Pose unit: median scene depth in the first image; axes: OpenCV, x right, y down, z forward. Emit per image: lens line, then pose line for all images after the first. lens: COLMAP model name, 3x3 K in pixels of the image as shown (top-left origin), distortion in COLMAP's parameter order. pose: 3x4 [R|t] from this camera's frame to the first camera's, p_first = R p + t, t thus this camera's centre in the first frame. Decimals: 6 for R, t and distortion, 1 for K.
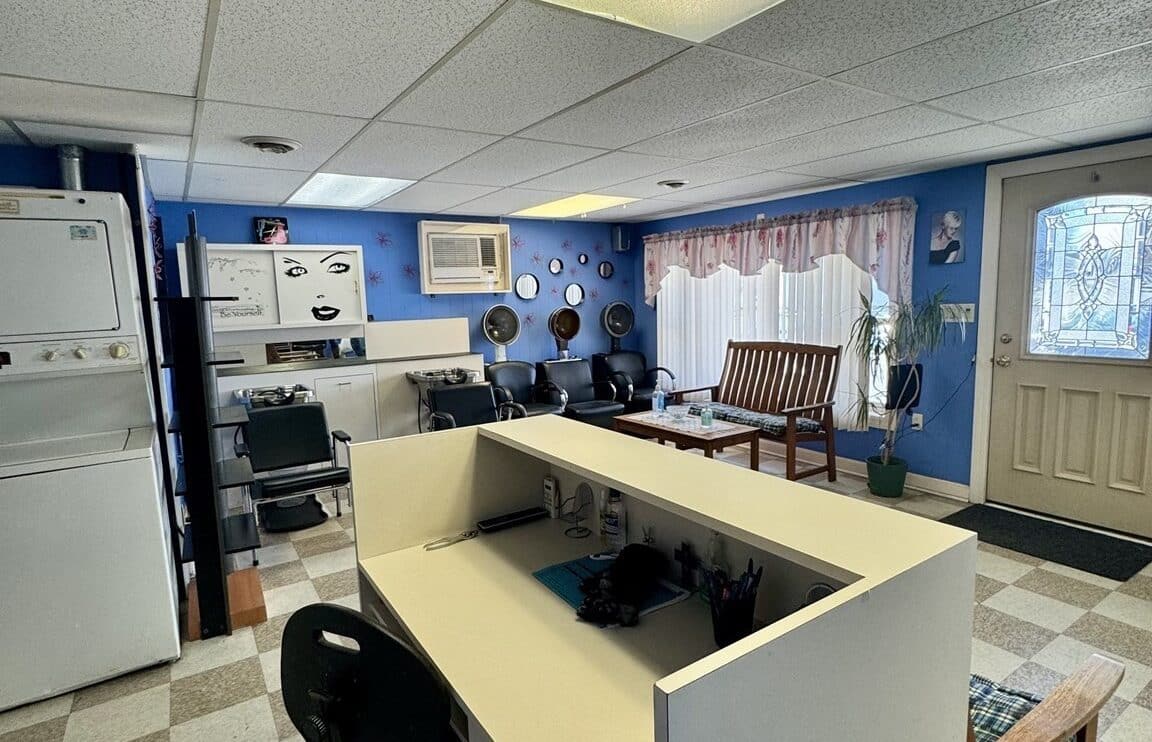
lens RADIAL K [[611.7, 0, 579.2], [0, 611.7, 369.8], [0, 0, 1]] dist [-0.004453, 0.002766]
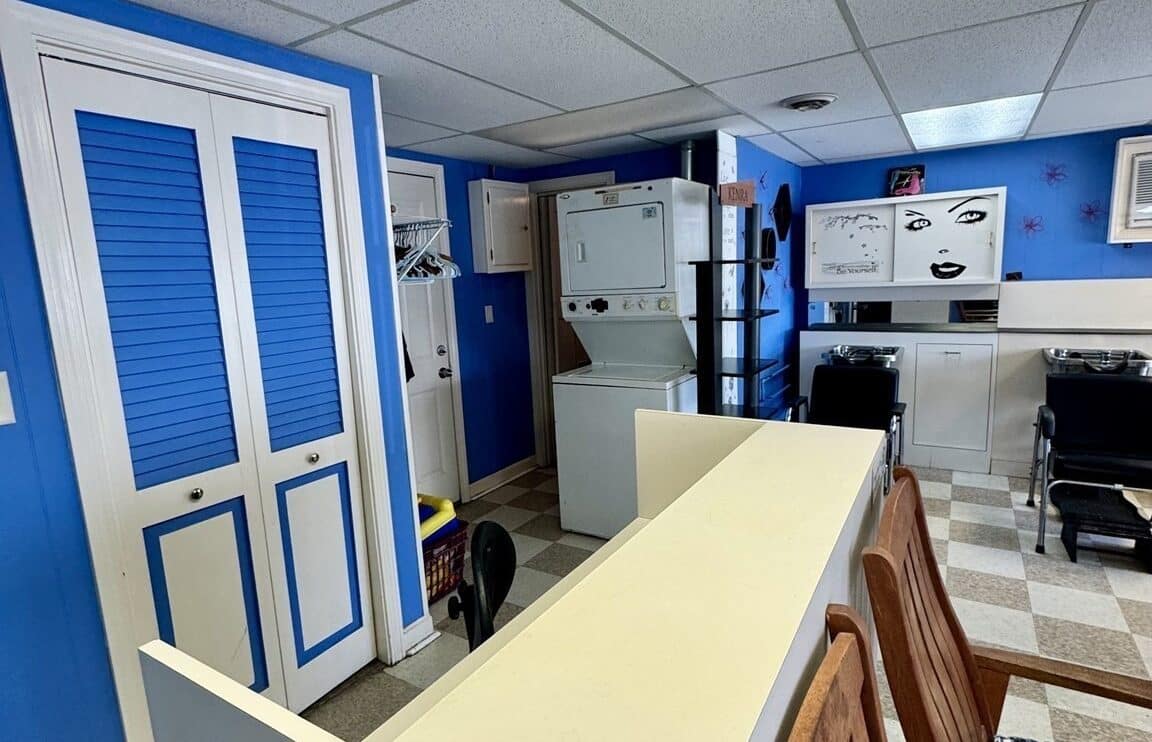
lens RADIAL K [[611.7, 0, 580.5], [0, 611.7, 369.6], [0, 0, 1]] dist [-0.004453, 0.002766]
pose [[0.417102, 0.153810, -0.895750, 0.179421], [-0.079639, 0.987970, 0.132561, -0.026842], [0.905364, 0.016046, 0.424334, 0.156085]]
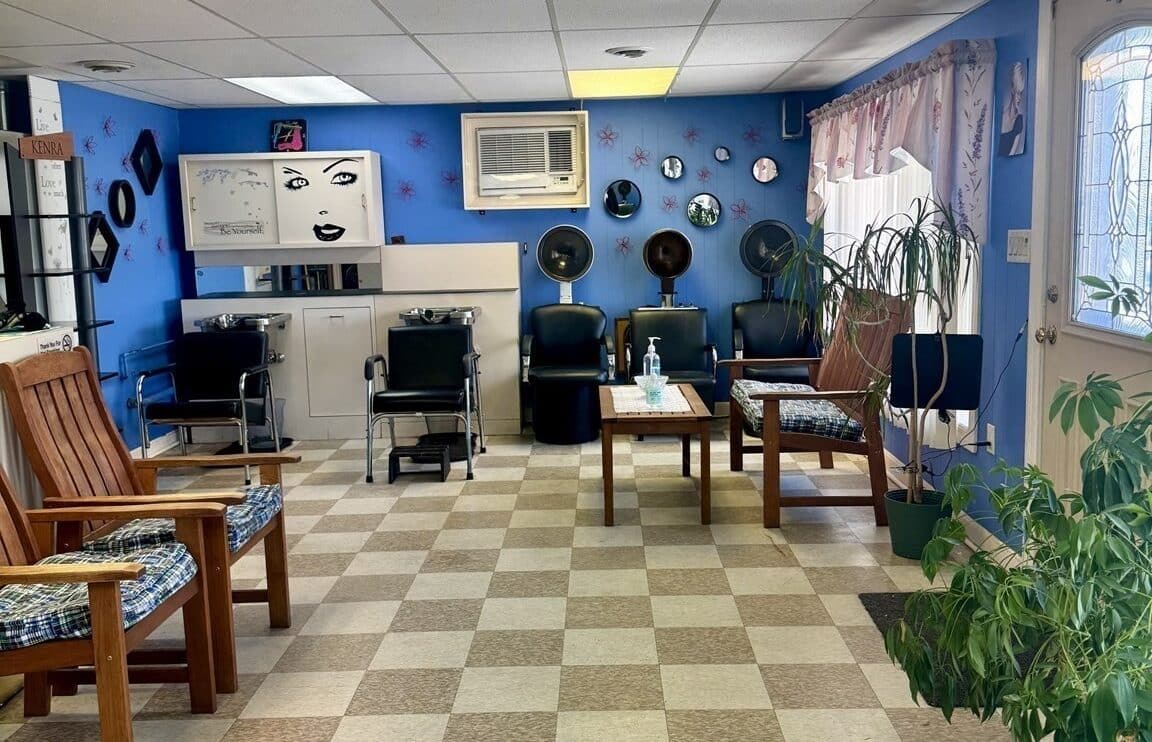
lens RADIAL K [[1070.8, 0, 578.1], [0, 1070.8, 362.5], [0, 0, 1]] dist [0.100386, 0.000000]
pose [[0.823452, 0.081704, -0.561473, 0.743221], [-0.067002, 0.996656, 0.046766, -0.006157], [0.563417, -0.000890, 0.826173, -0.040478]]
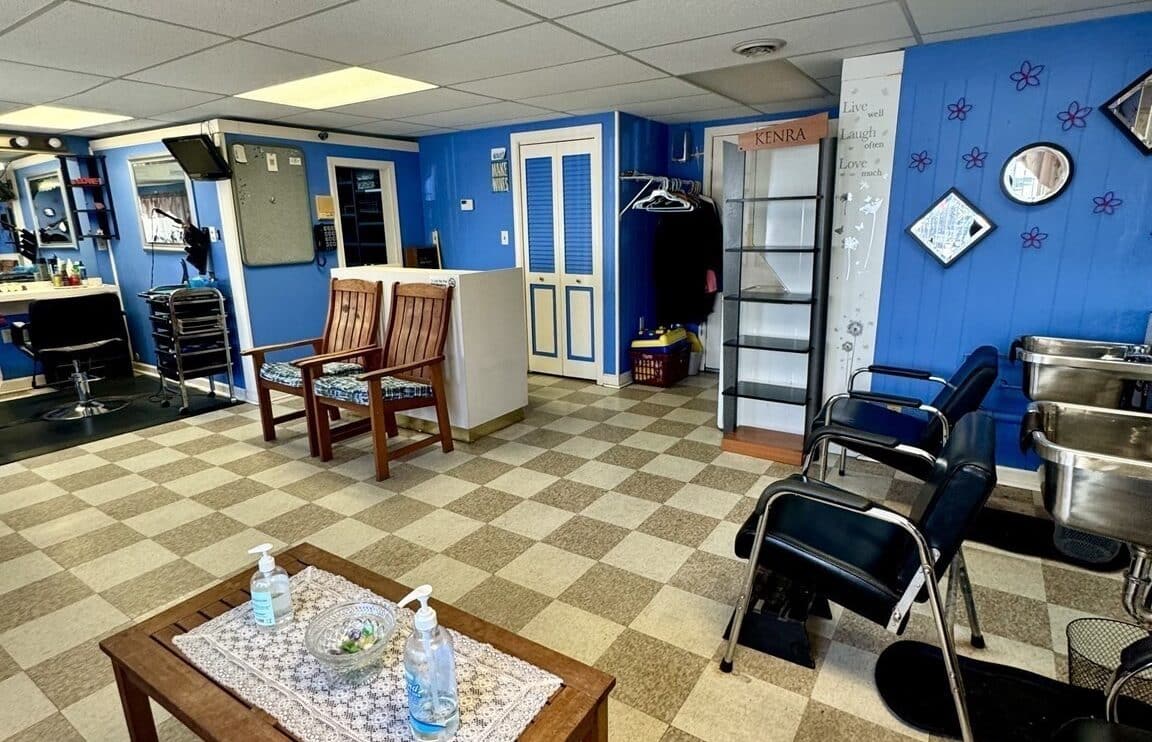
lens RADIAL K [[611.7, 0, 579.6], [0, 611.7, 370.8], [0, 0, 1]] dist [-0.004453, 0.002766]
pose [[-0.917768, 0.137664, -0.372491, 0.147754], [-0.005135, 0.933798, 0.357763, -0.136796], [0.397083, 0.330257, -0.856304, 1.193666]]
